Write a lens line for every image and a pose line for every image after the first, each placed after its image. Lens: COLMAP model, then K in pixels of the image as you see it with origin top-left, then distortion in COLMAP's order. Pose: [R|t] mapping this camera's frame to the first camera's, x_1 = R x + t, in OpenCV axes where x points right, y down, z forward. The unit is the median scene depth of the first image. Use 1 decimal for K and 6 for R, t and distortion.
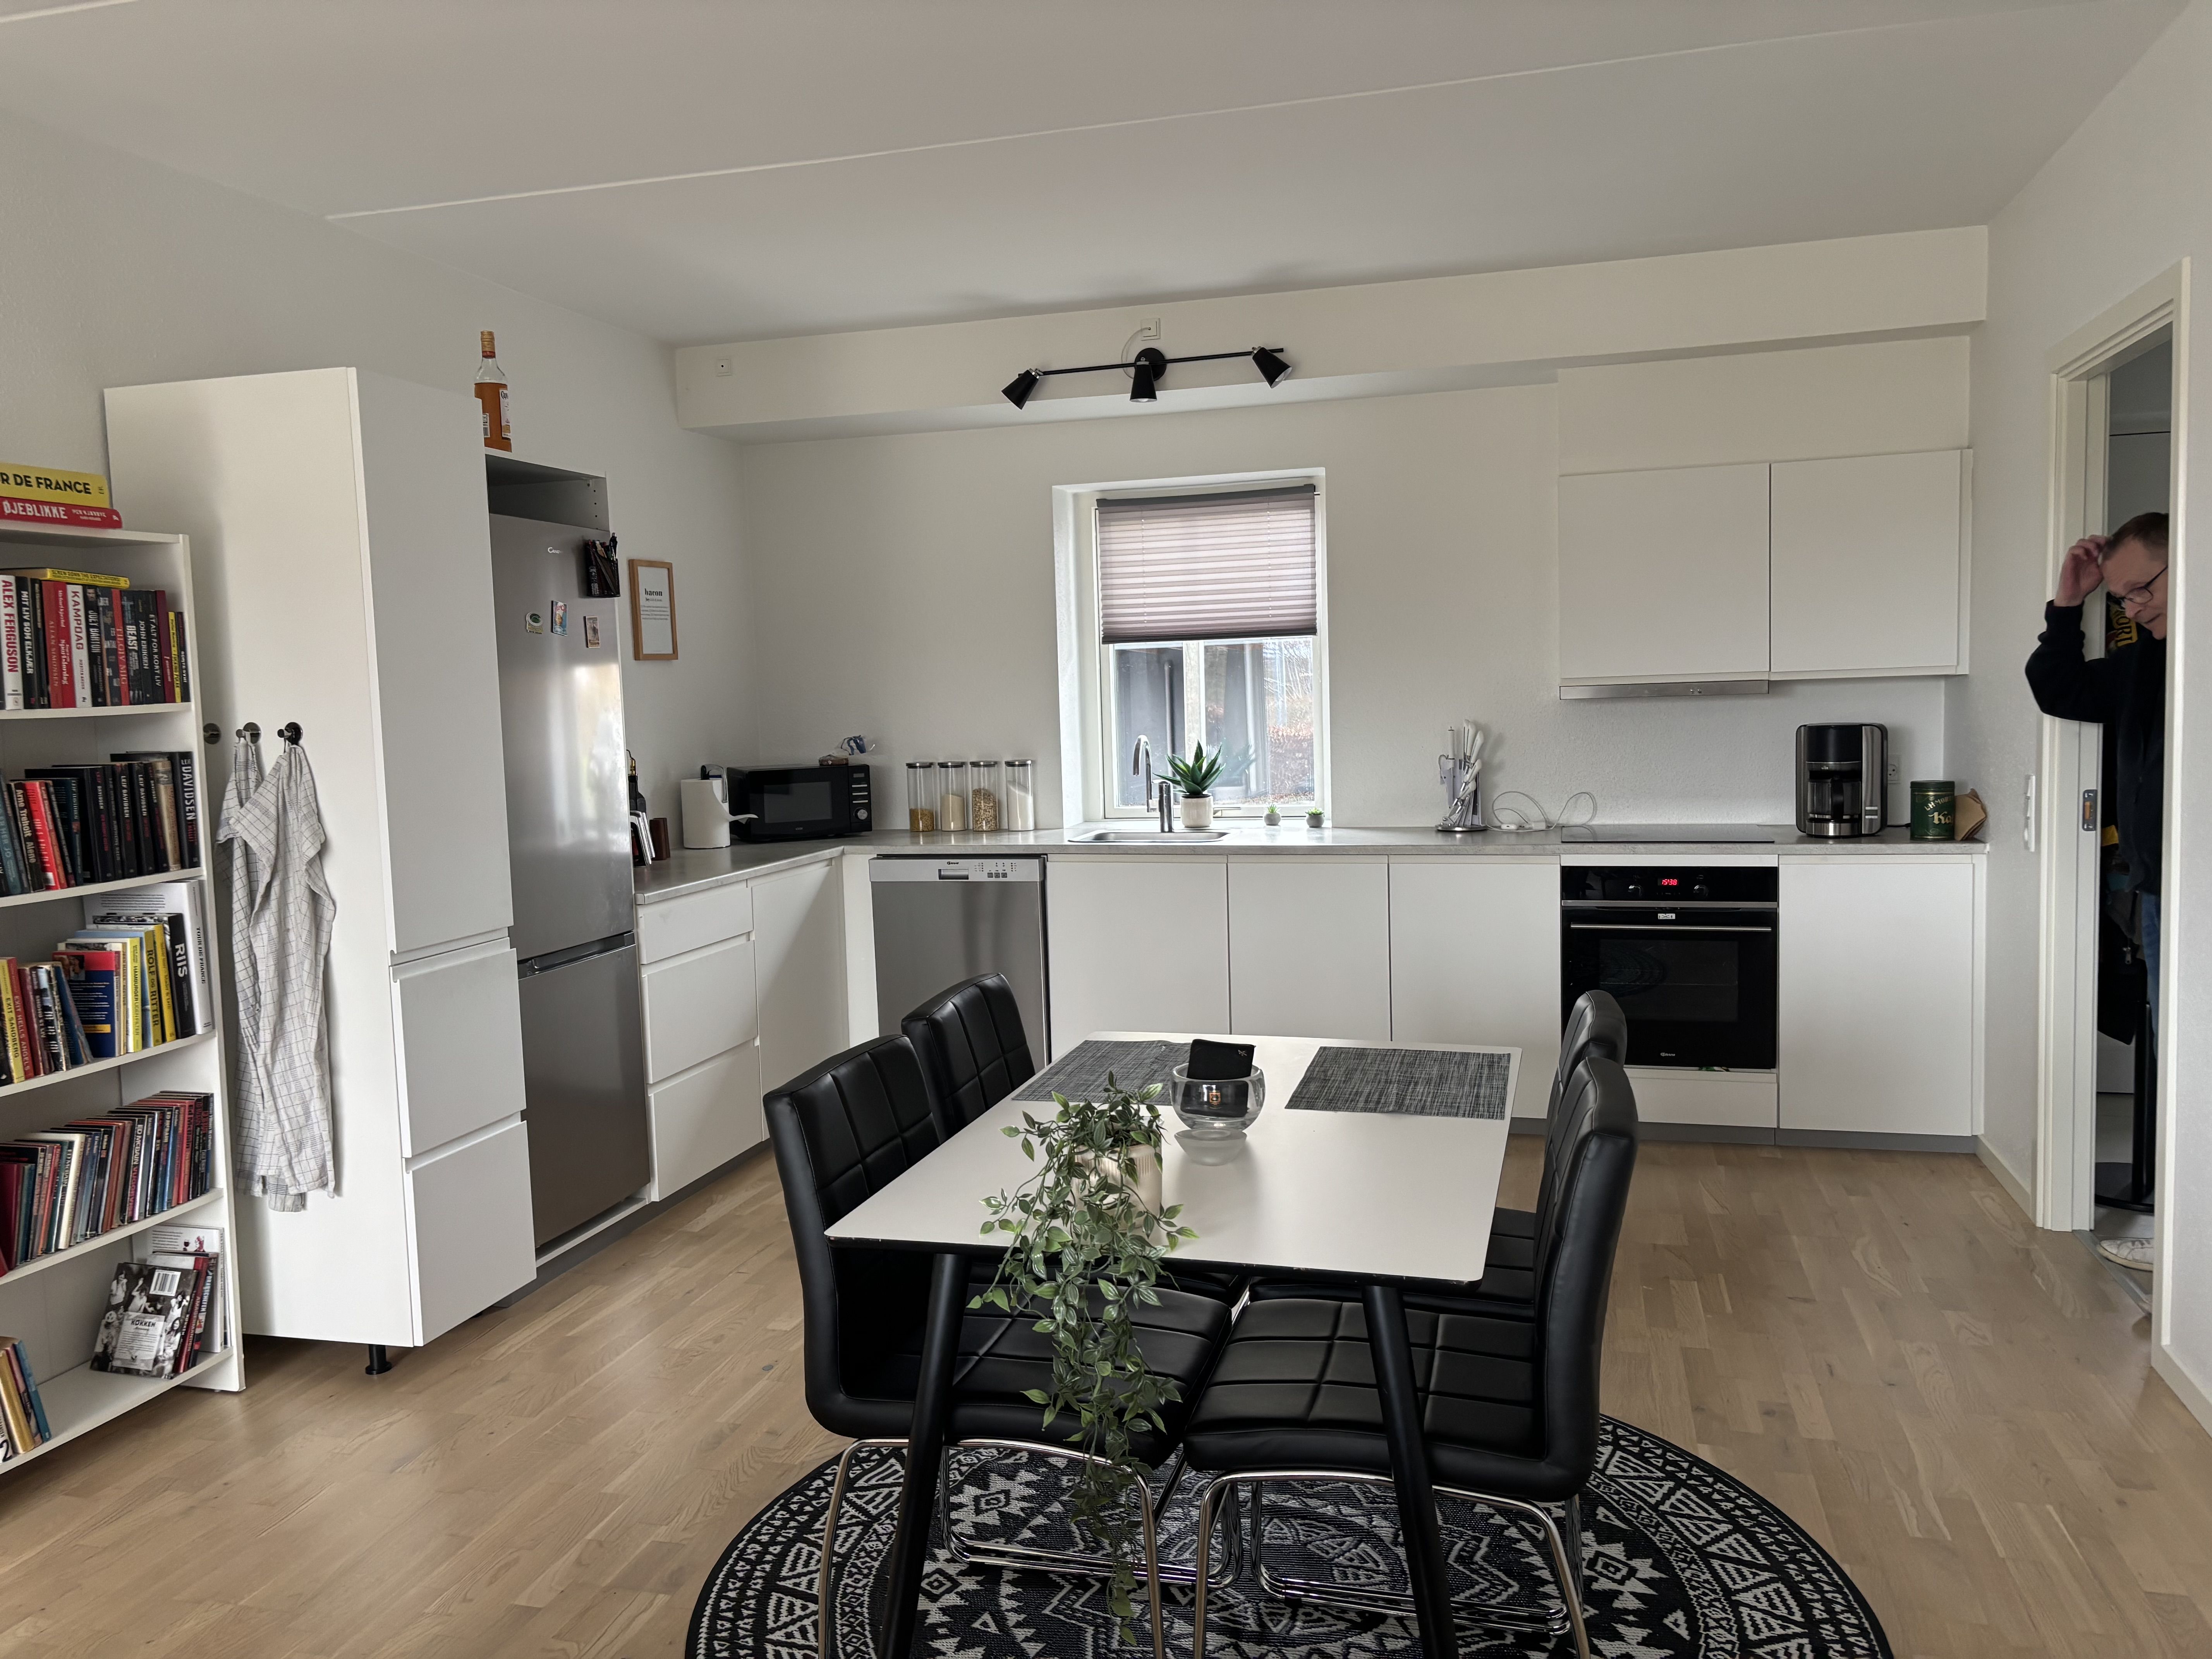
lens RADIAL K [[1660.8, 0, 1102.4], [0, 1660.8, 830.5], [0, 0, 1]] dist [0.037946, -0.000900]
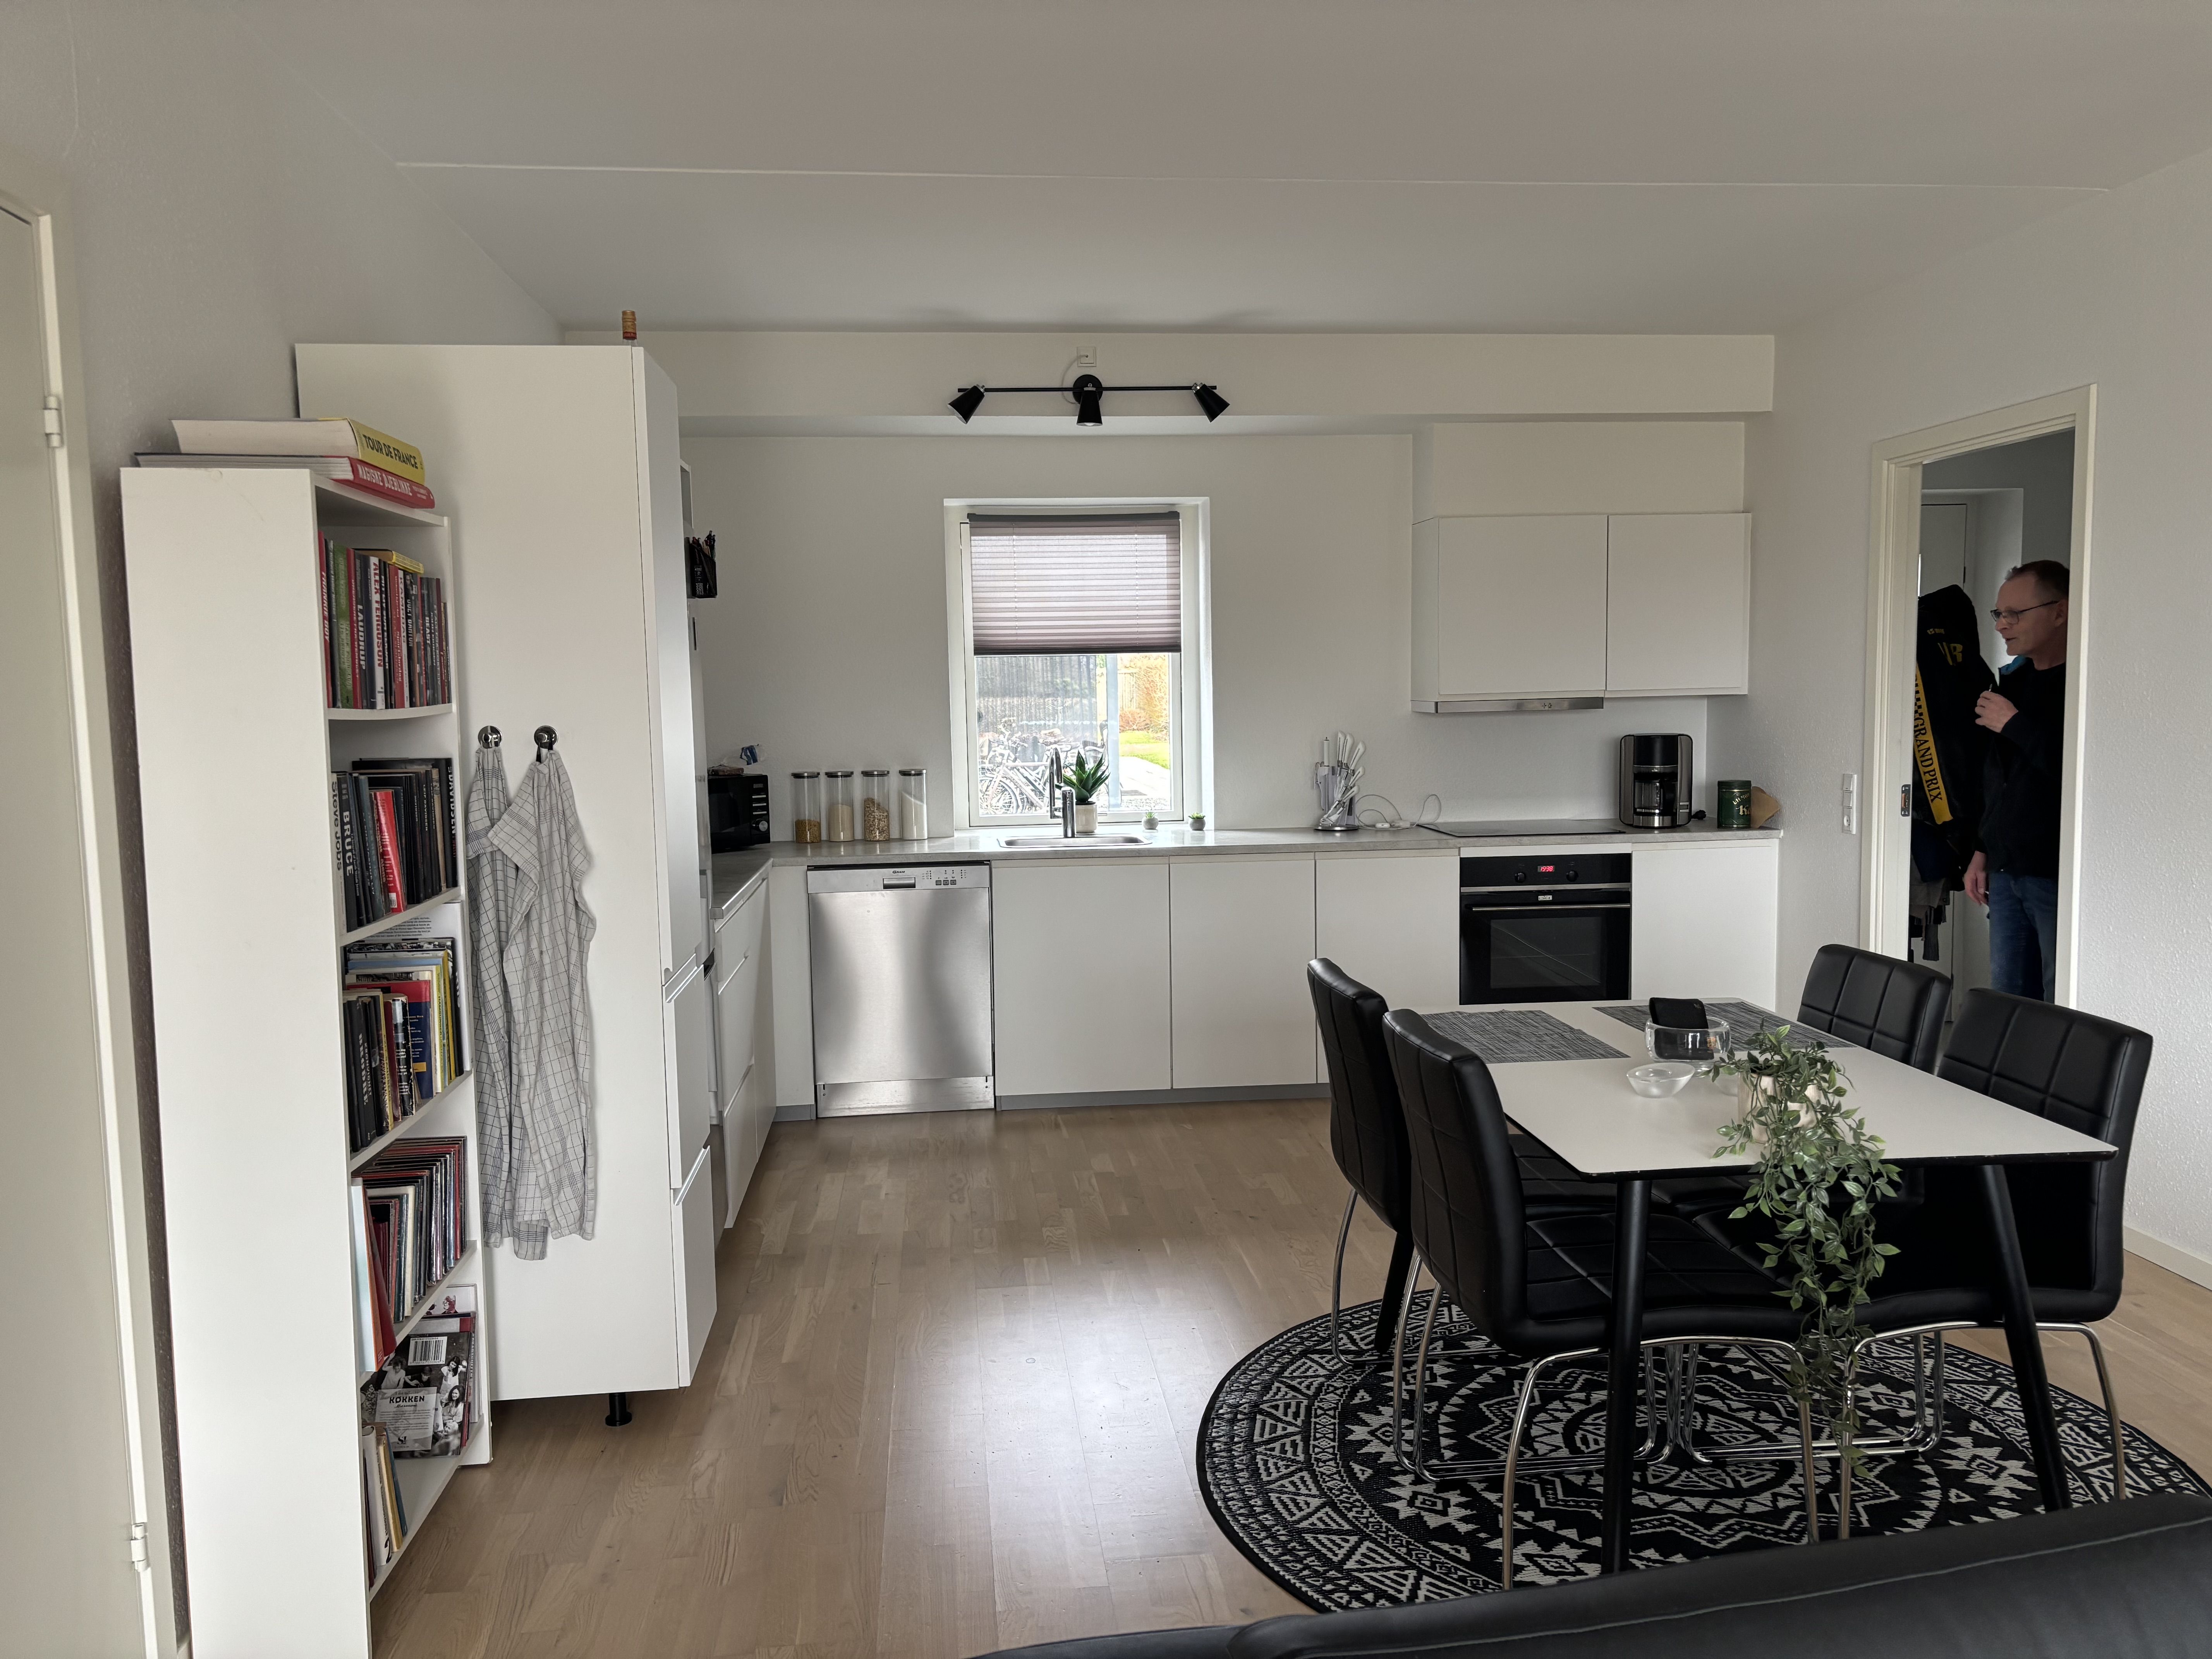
lens RADIAL K [[1660.8, 0, 1120.5], [0, 1660.8, 842.3], [0, 0, 1]] dist [0.037946, -0.000900]
pose [[0.928773, -0.021923, 0.370000, -0.365869], [0.022877, 0.999737, 0.001810, 0.003301], [-0.369943, 0.006783, 0.929030, 0.022588]]
